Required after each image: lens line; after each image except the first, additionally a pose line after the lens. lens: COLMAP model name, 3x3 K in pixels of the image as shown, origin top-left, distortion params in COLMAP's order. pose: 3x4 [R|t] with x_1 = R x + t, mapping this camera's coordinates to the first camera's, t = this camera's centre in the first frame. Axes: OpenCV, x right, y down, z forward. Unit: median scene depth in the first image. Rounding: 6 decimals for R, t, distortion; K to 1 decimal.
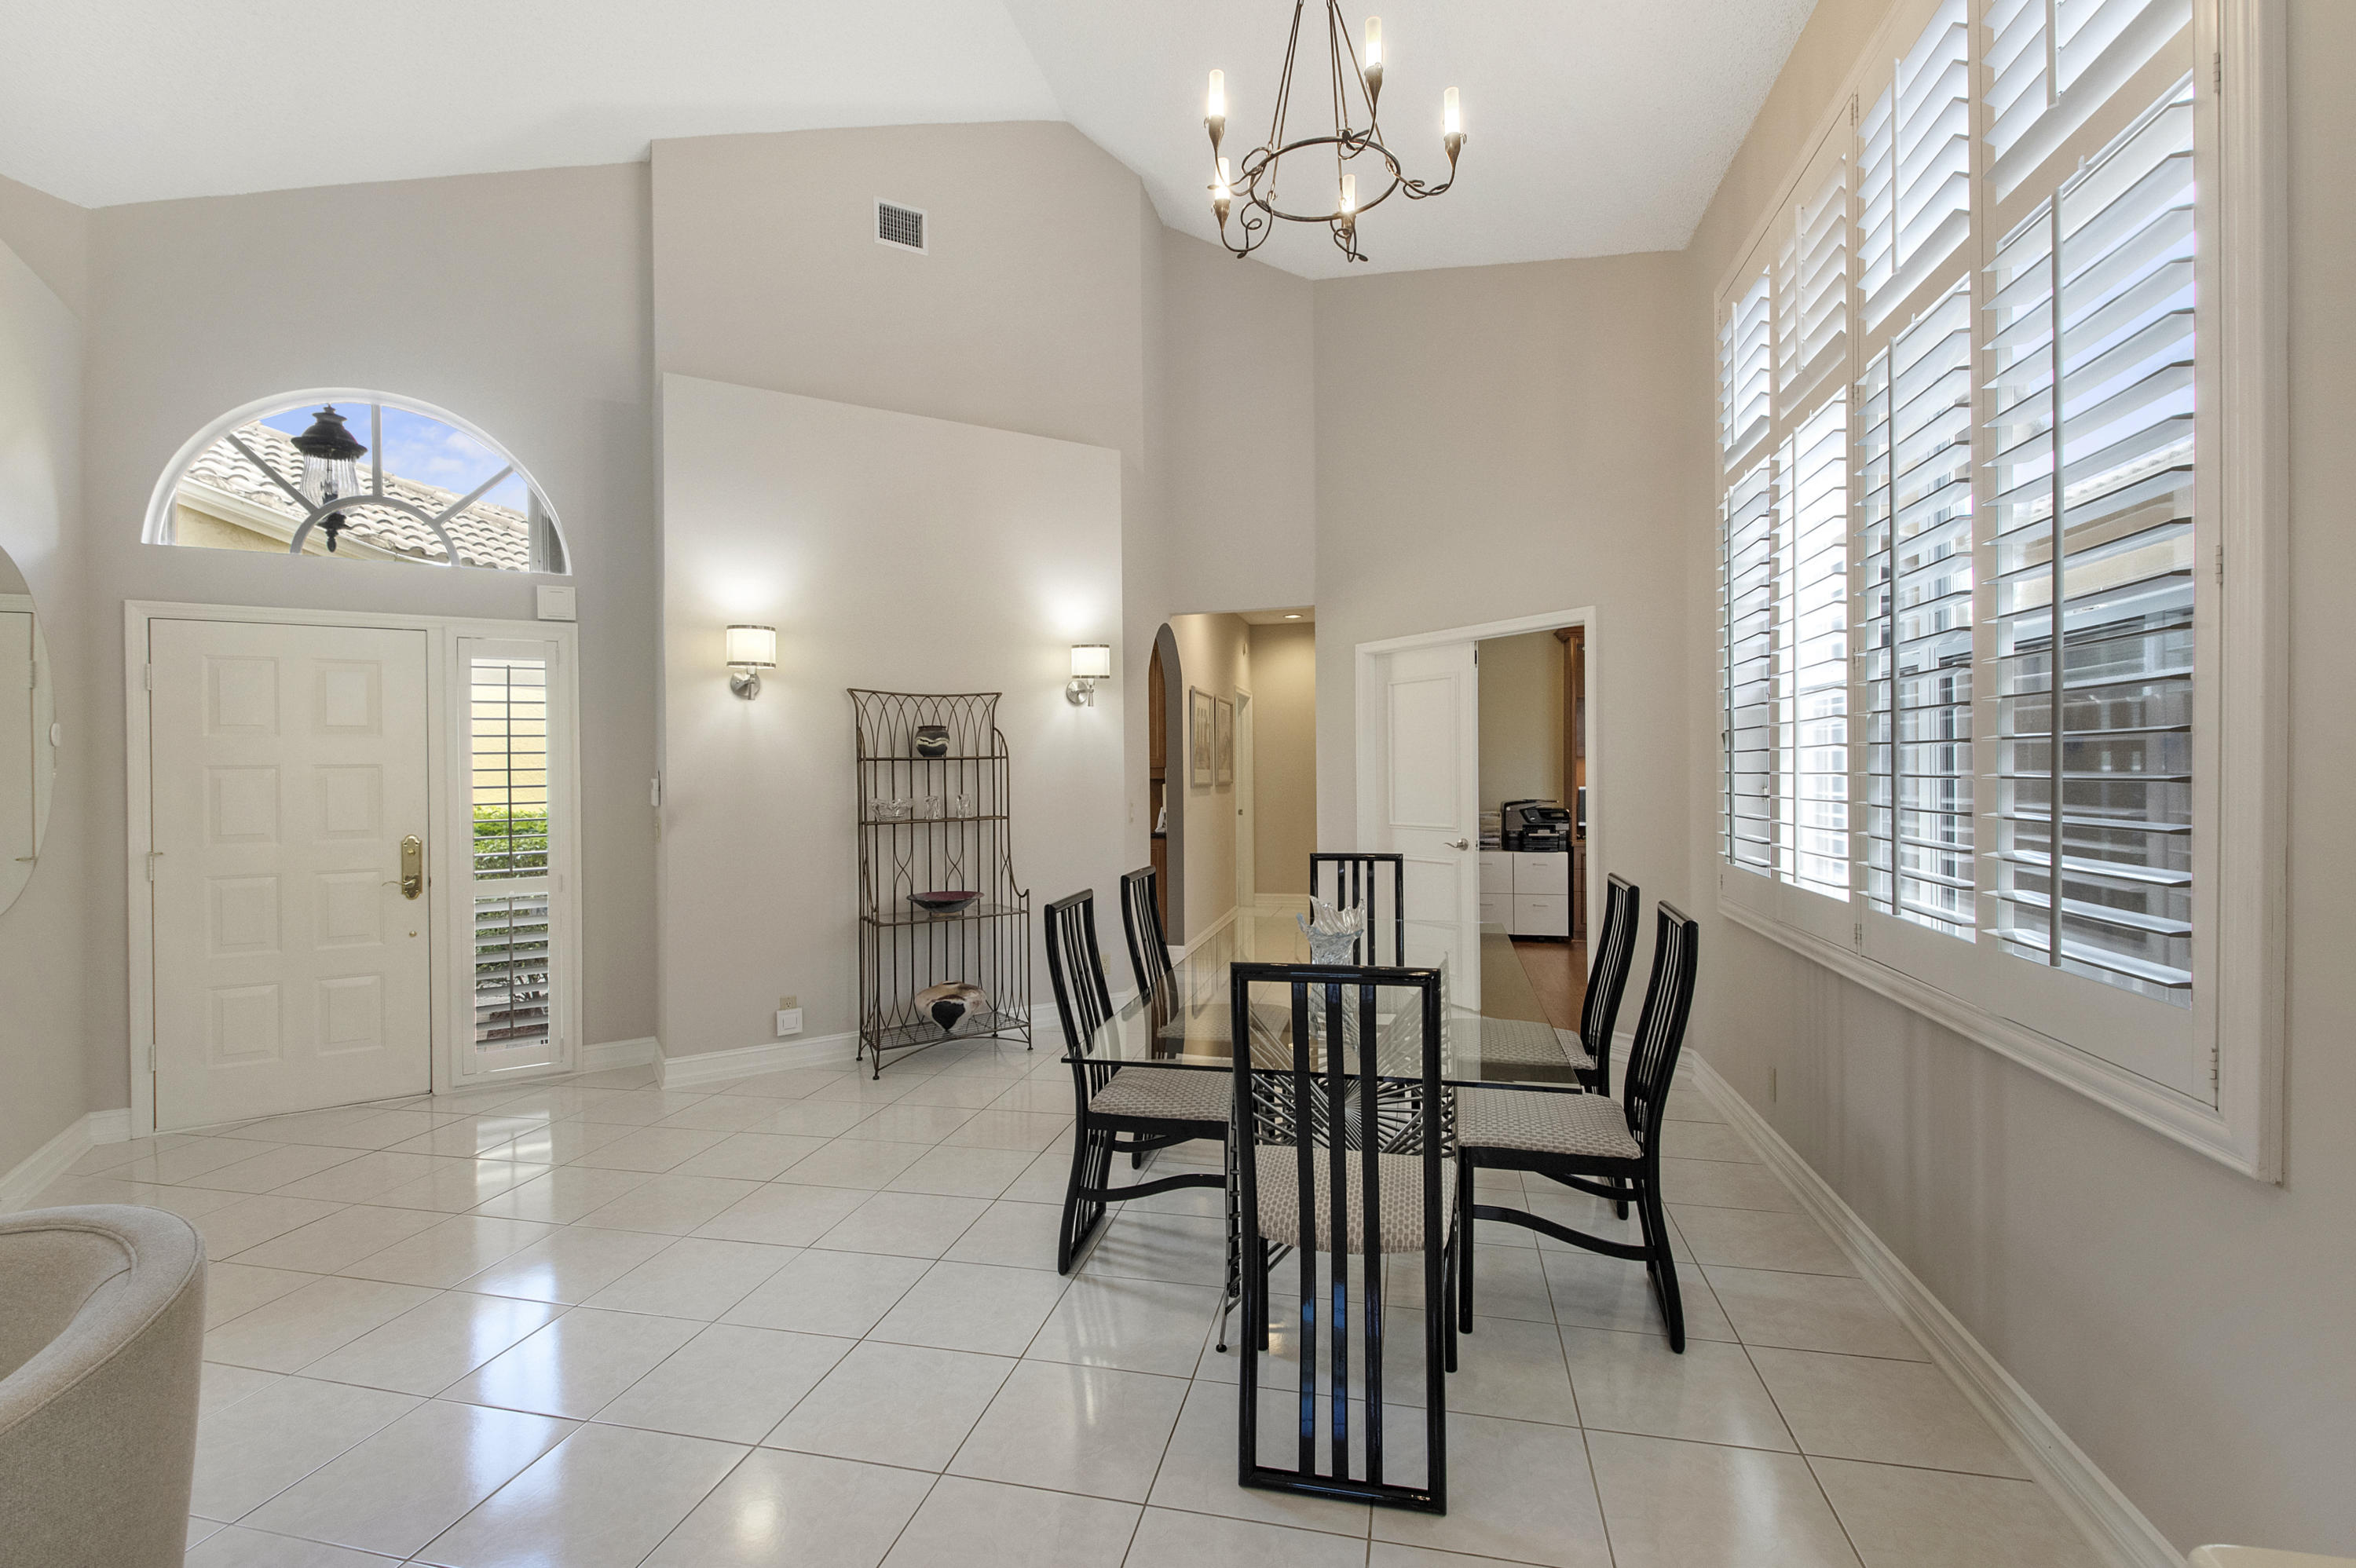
lens RADIAL K [[1000.3, 0, 1218.3], [0, 1000.3, 800.5], [0, 0, 1]] dist [0.000402, 0.000040]
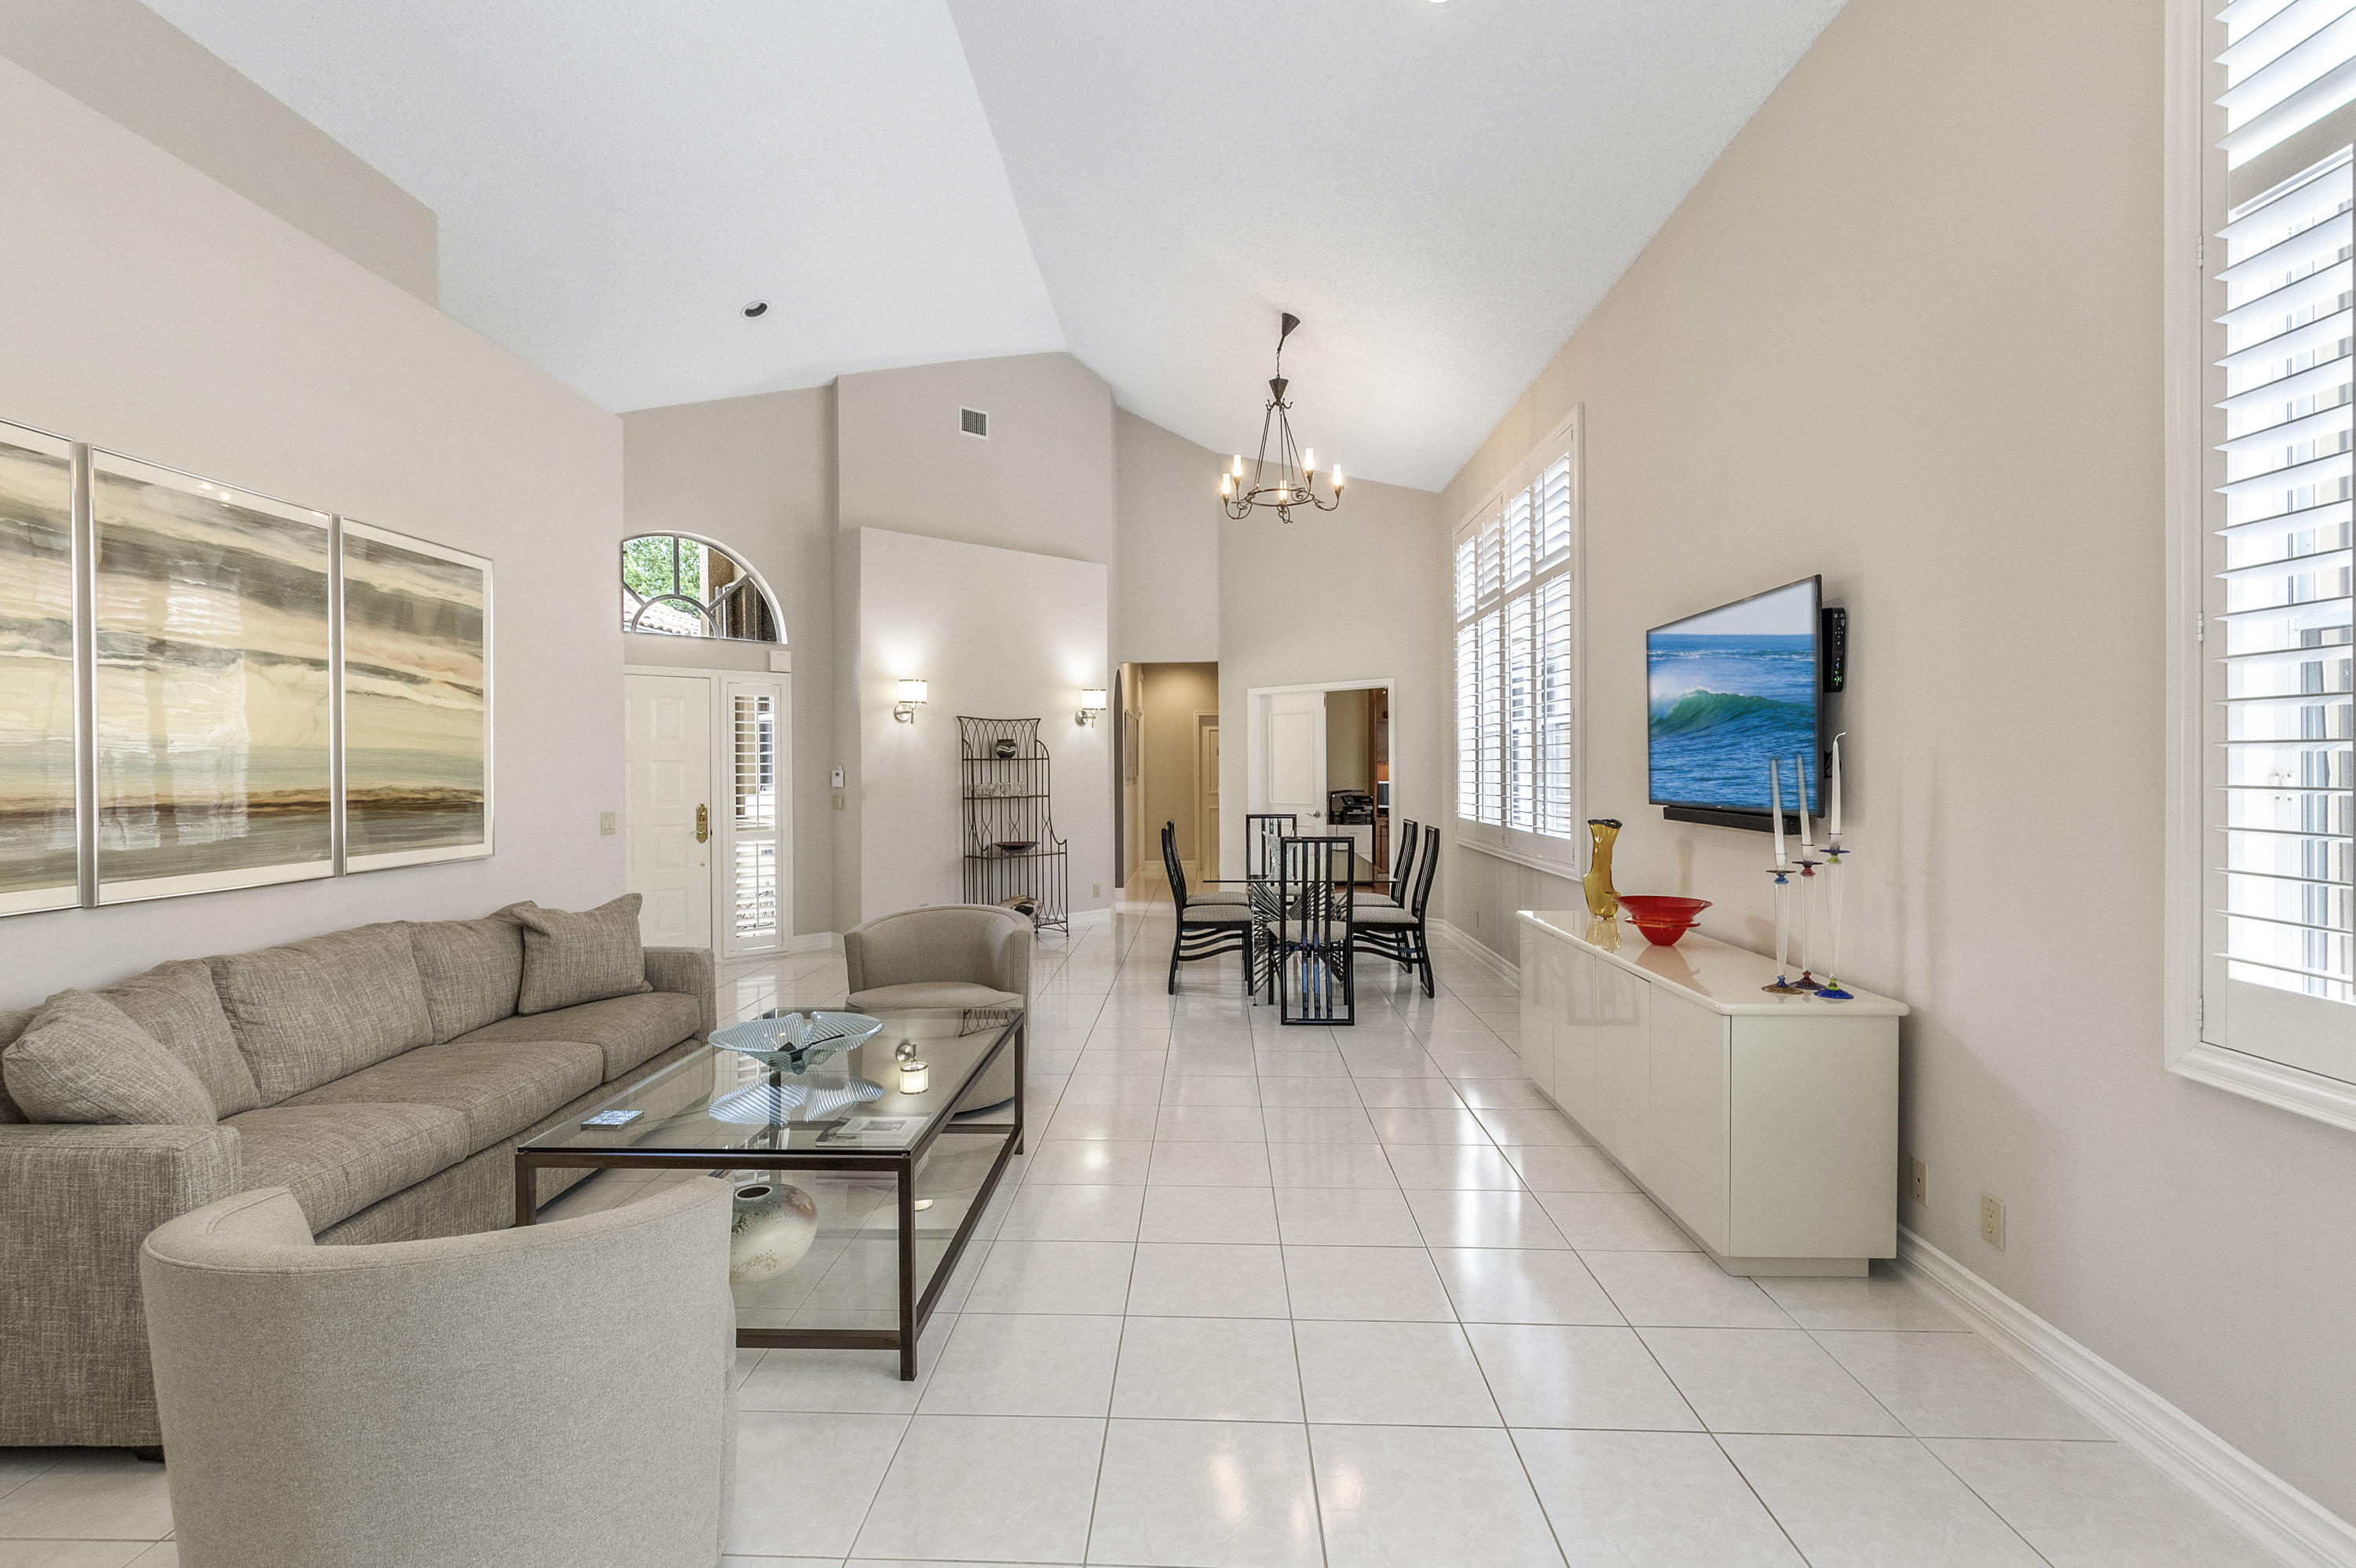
lens RADIAL K [[1065.0, 0, 1165.8], [0, 1065.0, 773.9], [0, 0, 1]] dist [-0.000234, 0.000202]
pose [[0.986421, 0.006950, 0.164089, -0.317297], [-0.002946, 0.999692, -0.024634, 0.024041], [-0.164209, 0.023816, 0.986138, -0.759900]]
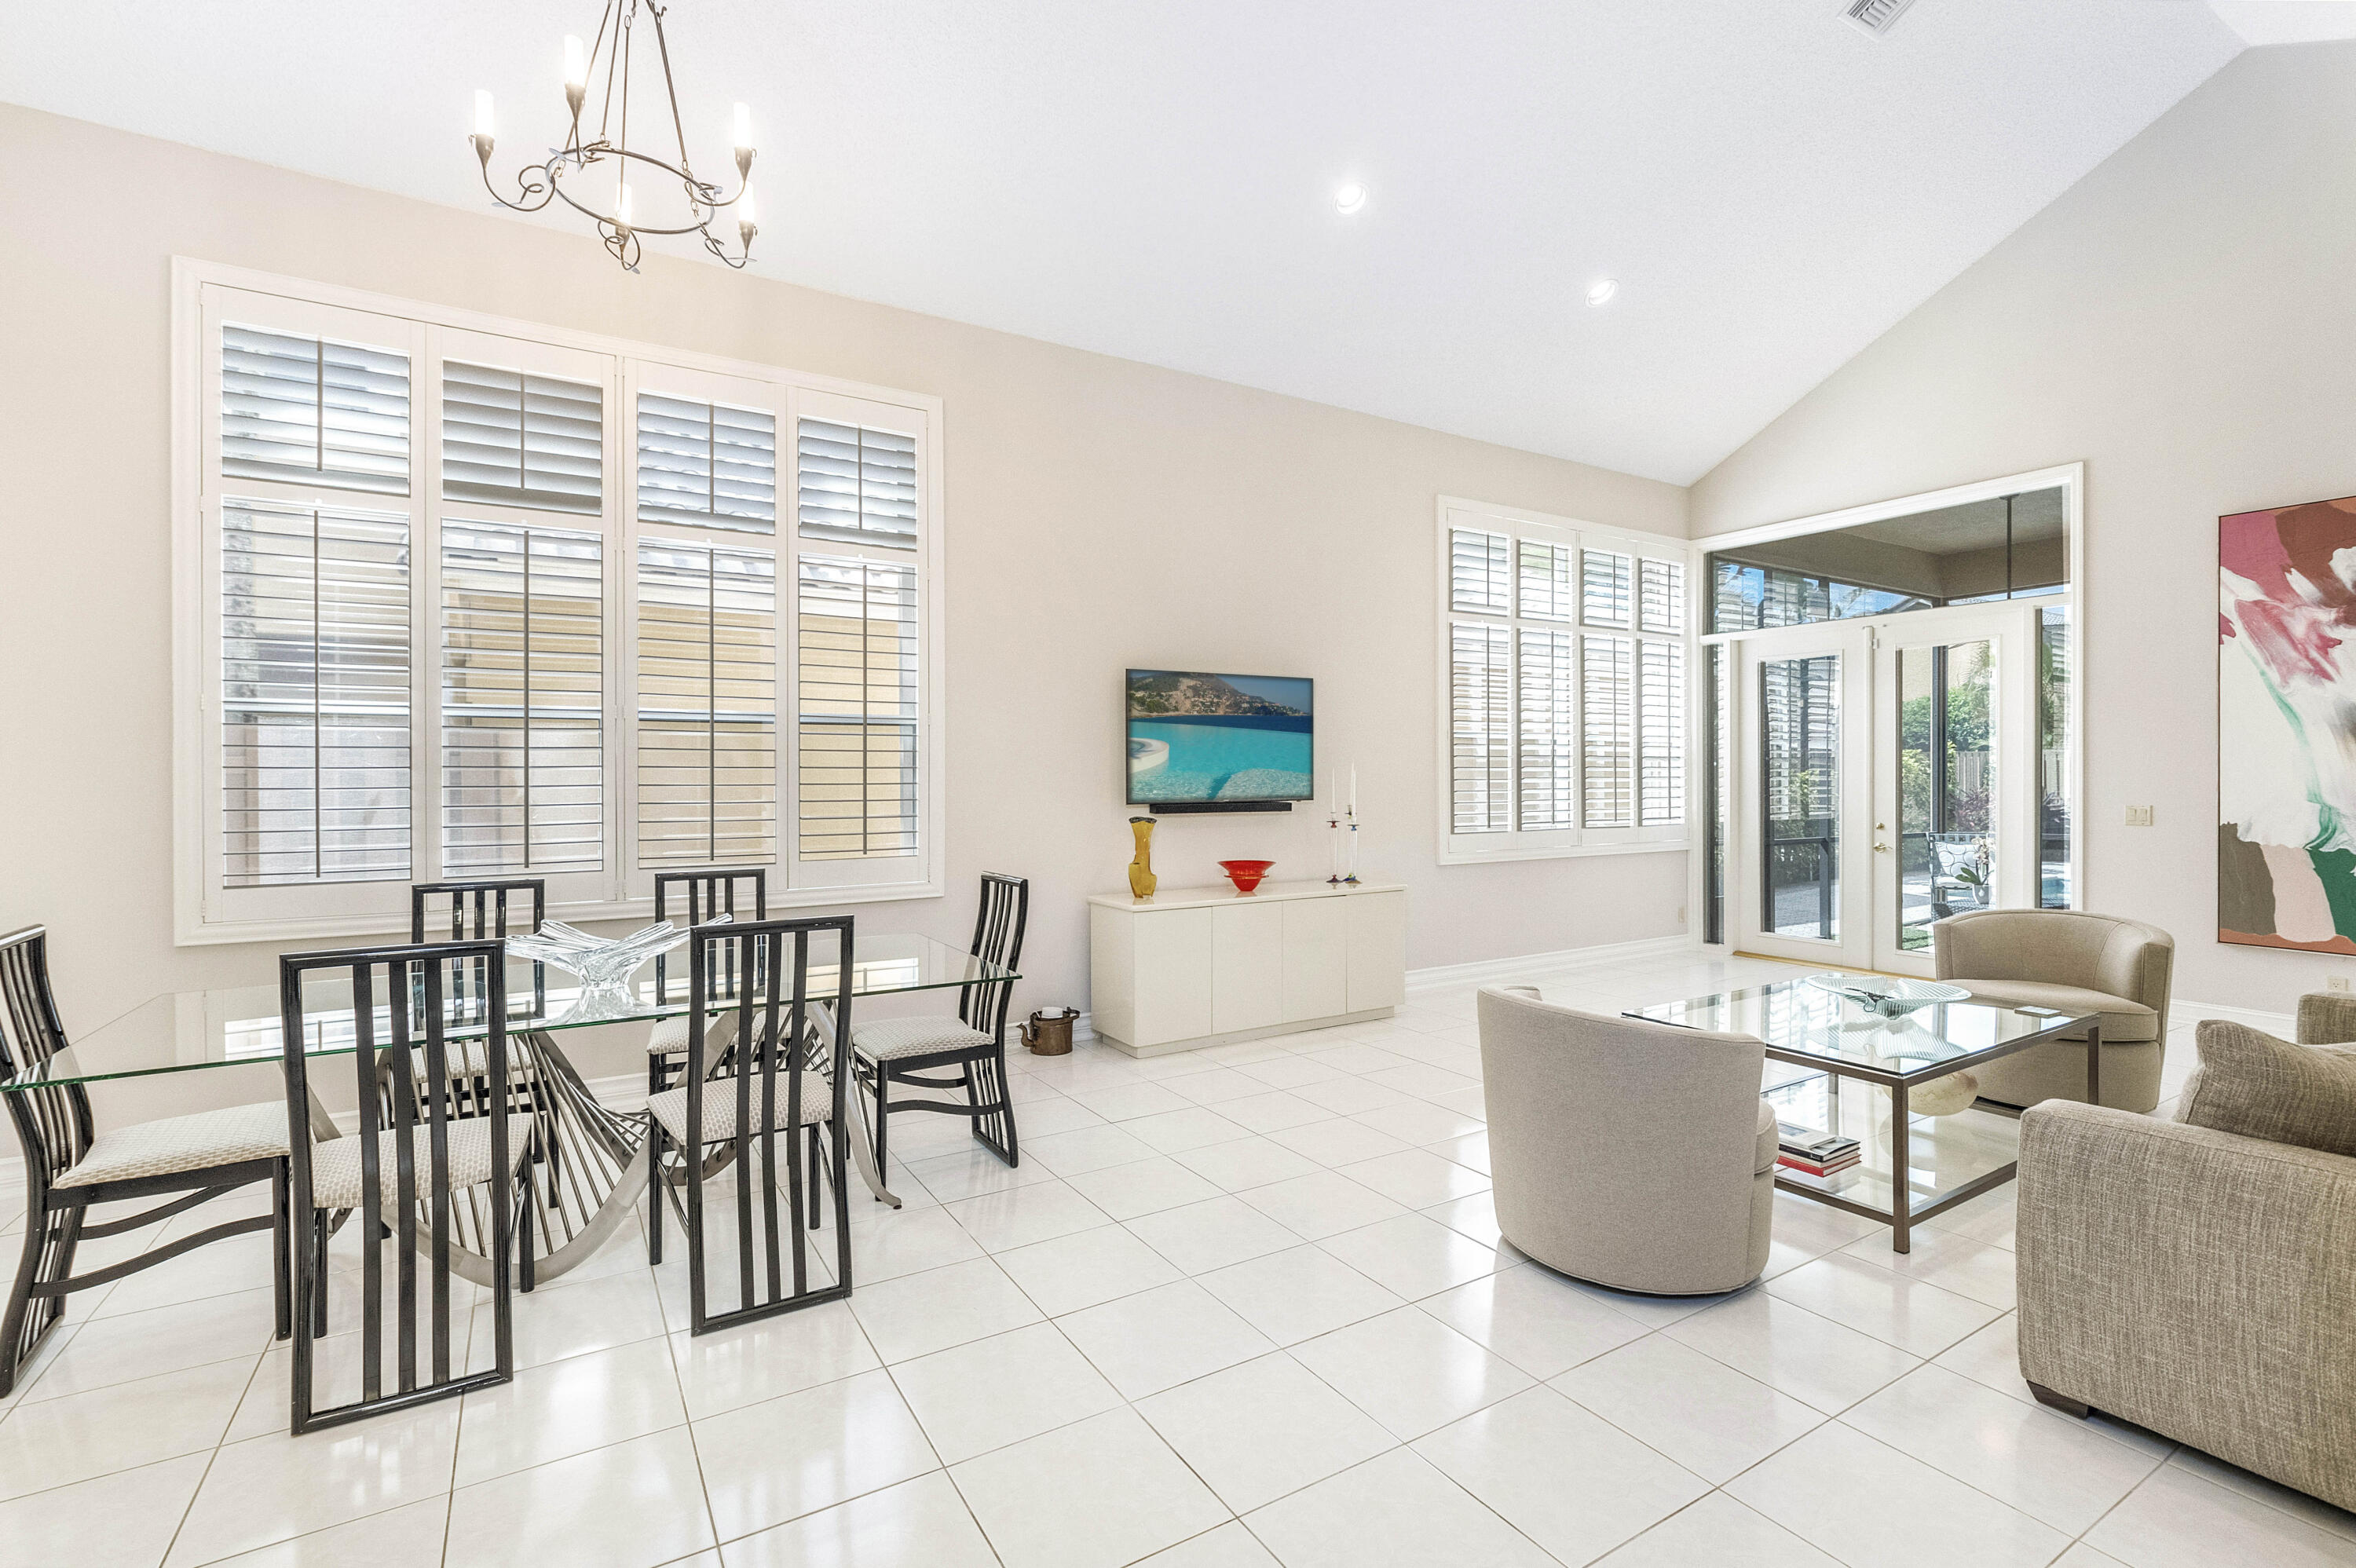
lens RADIAL K [[1065.0, 0, 1165.8], [0, 1065.0, 773.9], [0, 0, 1]] dist [-0.000234, 0.000202]
pose [[-0.683379, 0.015704, 0.729895, -0.648709], [0.034125, 0.999363, 0.010448, -0.018178], [-0.729266, 0.032048, -0.683480, 0.866612]]
